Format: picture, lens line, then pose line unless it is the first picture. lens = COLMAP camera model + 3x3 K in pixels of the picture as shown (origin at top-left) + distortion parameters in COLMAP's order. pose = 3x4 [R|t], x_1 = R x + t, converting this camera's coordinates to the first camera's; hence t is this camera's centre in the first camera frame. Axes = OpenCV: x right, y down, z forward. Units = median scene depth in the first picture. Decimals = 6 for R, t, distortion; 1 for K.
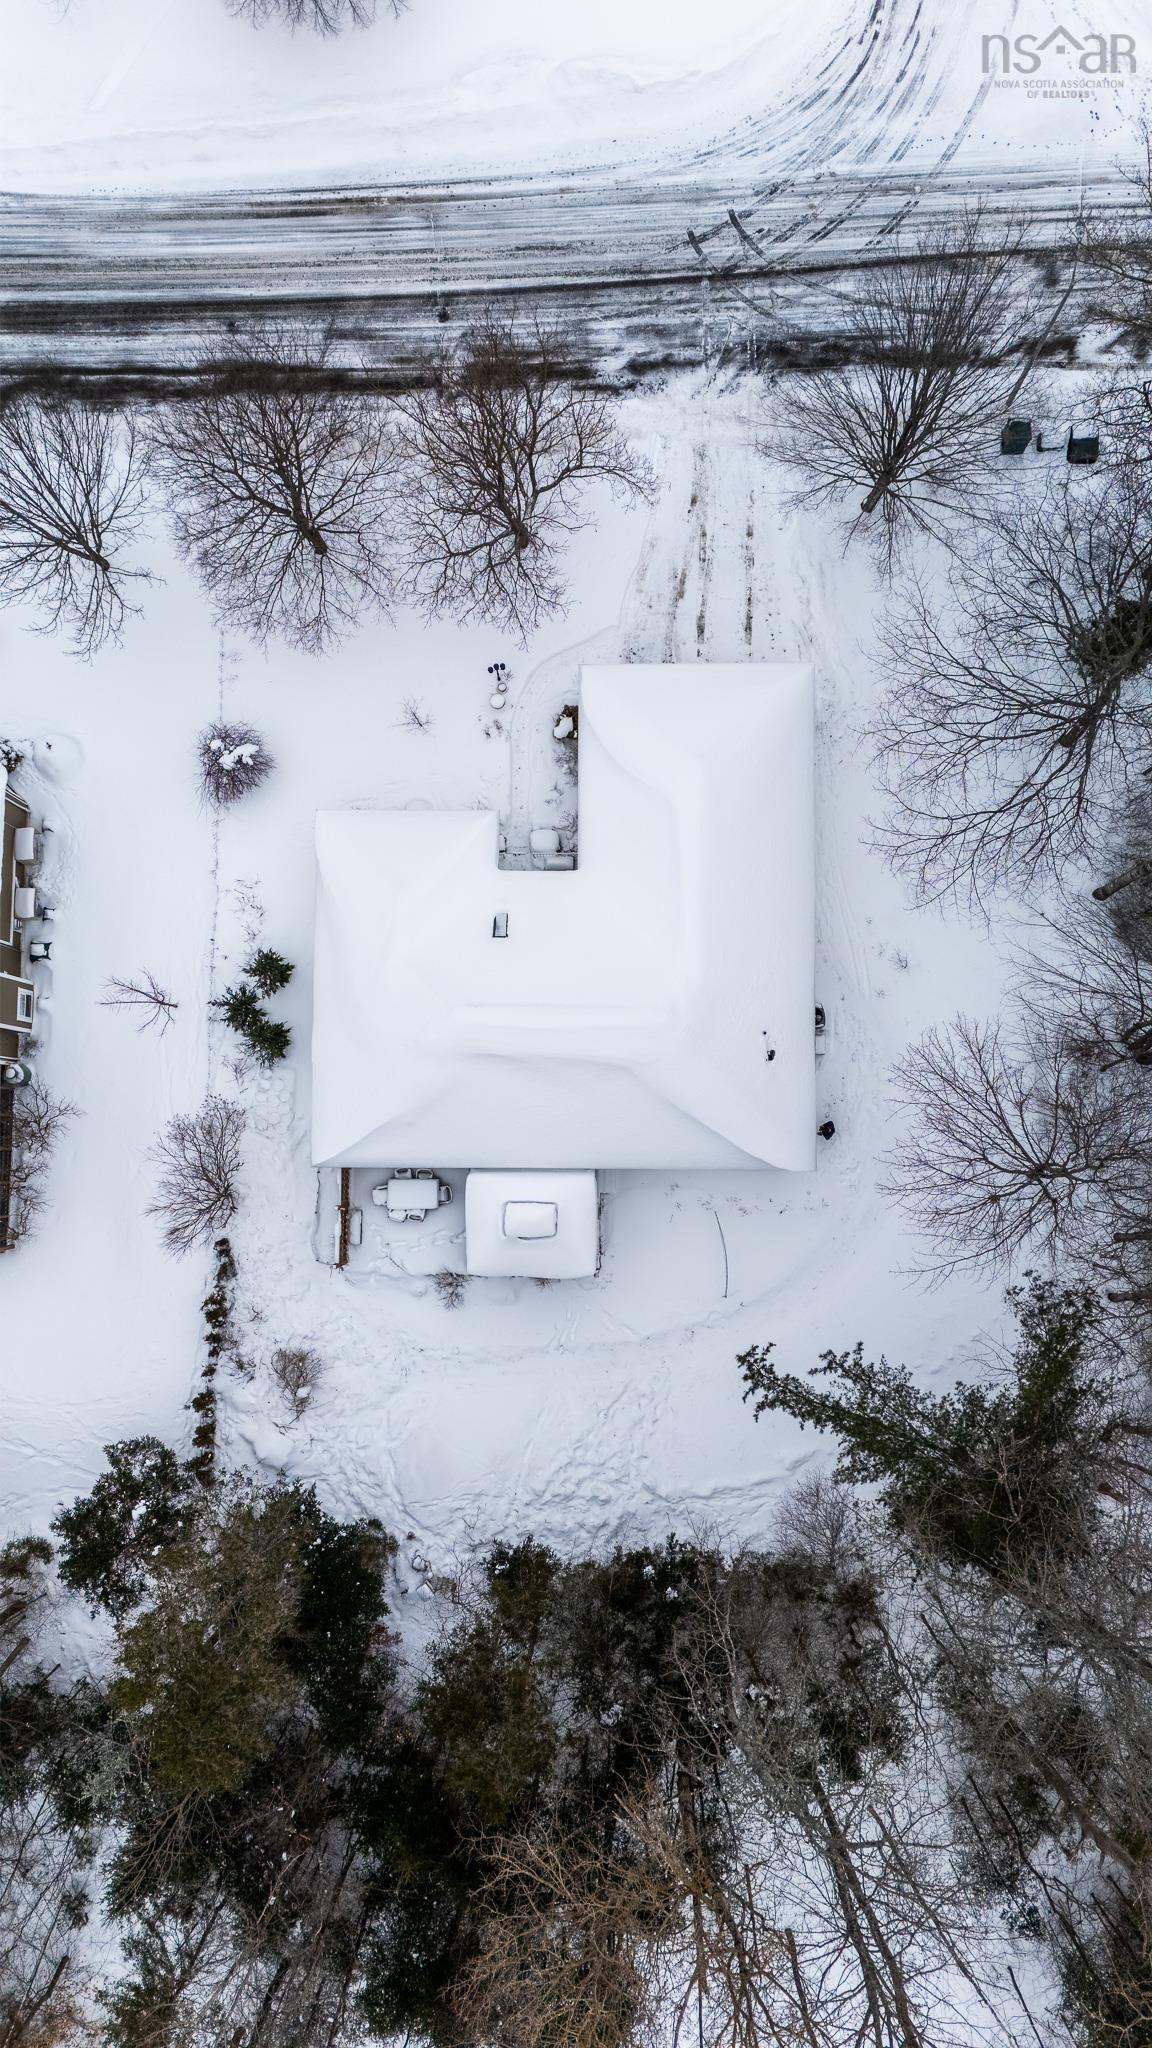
lens RADIAL K [[1483.2, 0, 576.0], [0, 1483.2, 1024.0], [0, 0, 1]] dist [0.076691, -0.001991]
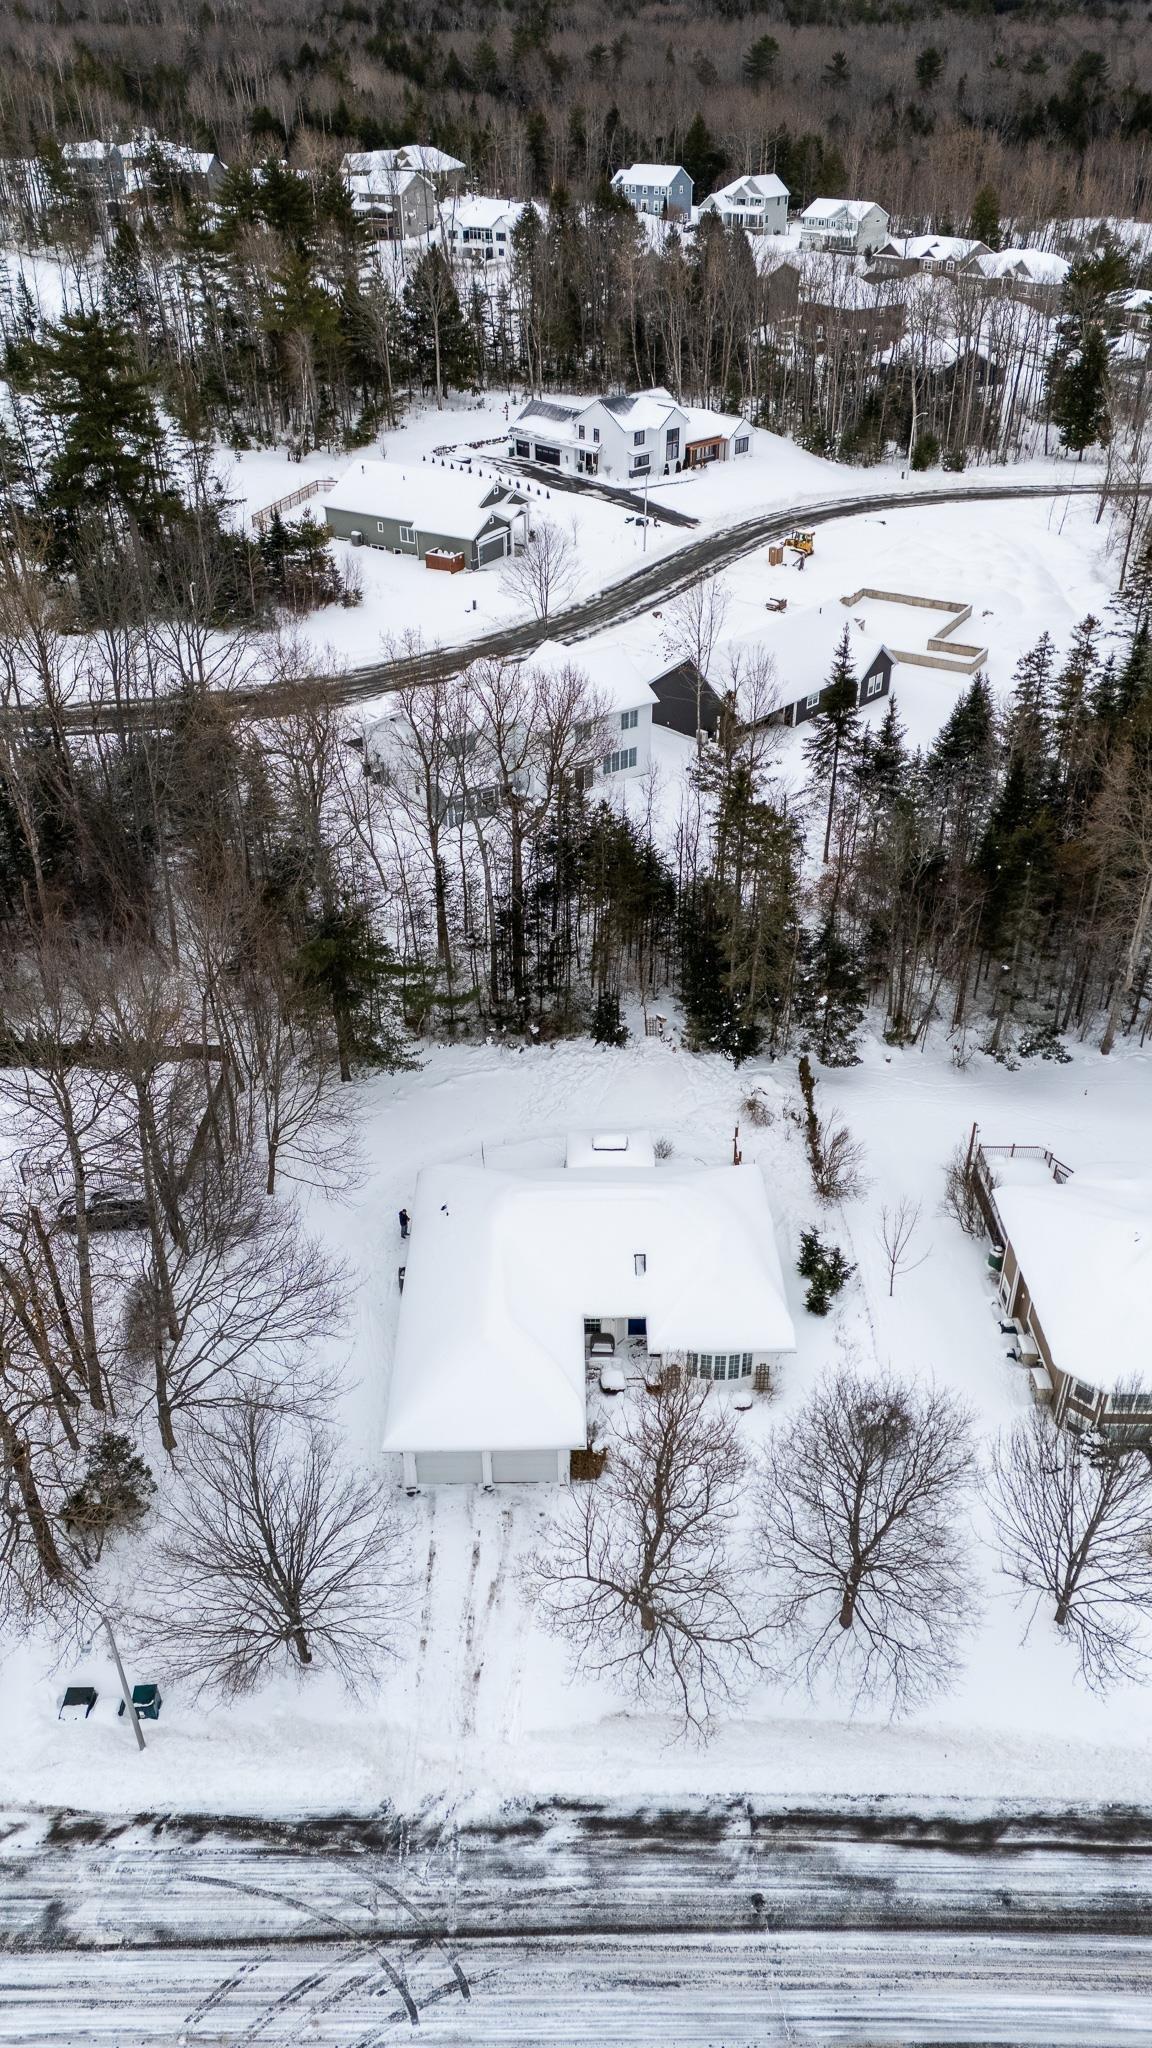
lens RADIAL K [[1483.2, 0, 576.0], [0, 1483.2, 1024.0], [0, 0, 1]] dist [0.076691, -0.001991]
pose [[-0.999479, 0.032266, 0.000998, -0.001425], [-0.014713, -0.482841, 0.875585, -0.996578], [0.028734, 0.875113, 0.483064, 0.143567]]
